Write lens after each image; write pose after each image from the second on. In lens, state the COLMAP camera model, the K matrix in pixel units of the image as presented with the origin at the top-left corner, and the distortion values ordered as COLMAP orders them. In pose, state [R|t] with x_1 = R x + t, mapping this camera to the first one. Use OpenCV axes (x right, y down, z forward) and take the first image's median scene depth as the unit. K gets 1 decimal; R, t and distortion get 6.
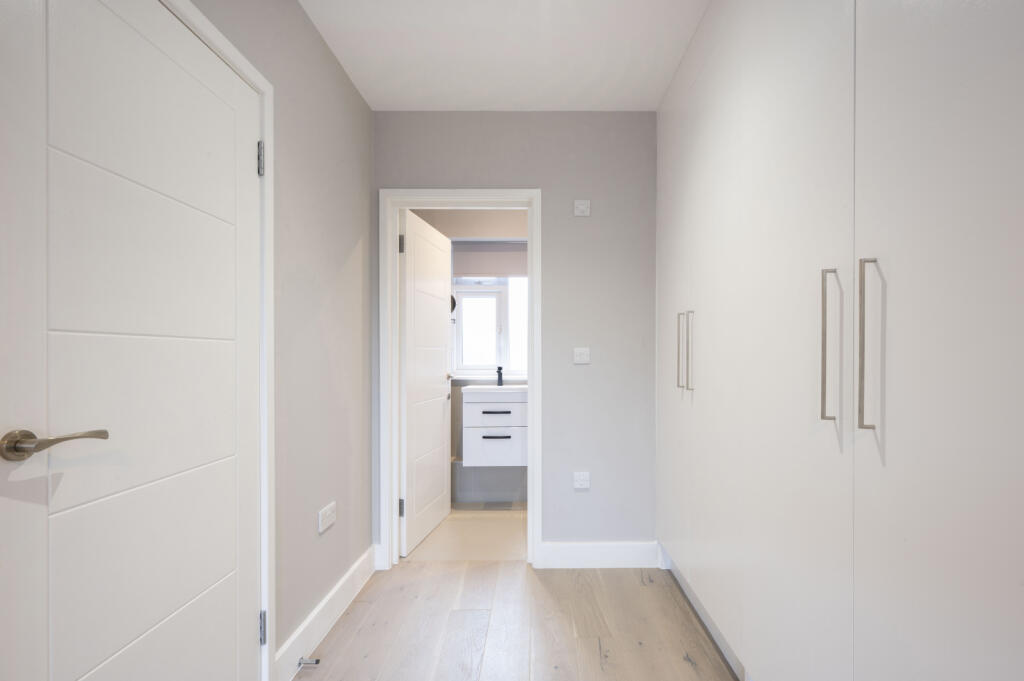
lens RADIAL K [[485.6, 0, 551.0], [0, 485.6, 351.1], [0, 0, 1]] dist [0.000338, 0.000187]
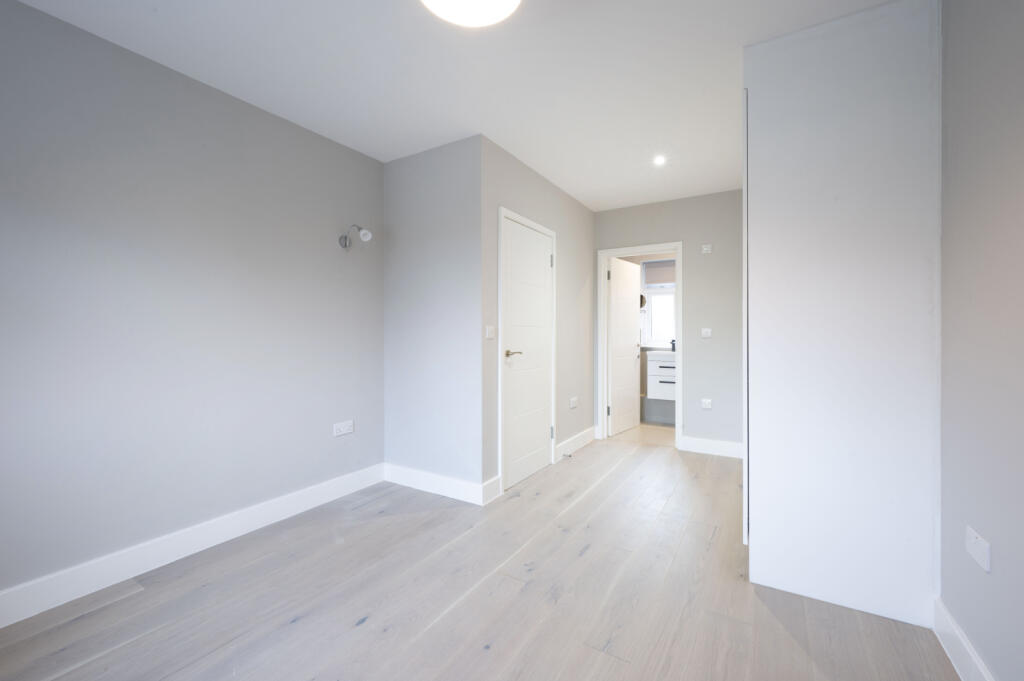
lens RADIAL K [[420.7, 0, 512.0], [0, 420.7, 340.5], [0, 0, 1]] dist [-0.000308, -0.000010]
pose [[0.838511, 0.012000, -0.544753, 0.279830], [0.002608, 0.999658, 0.026036, -0.004347], [0.544879, -0.023253, 0.838192, -0.612136]]
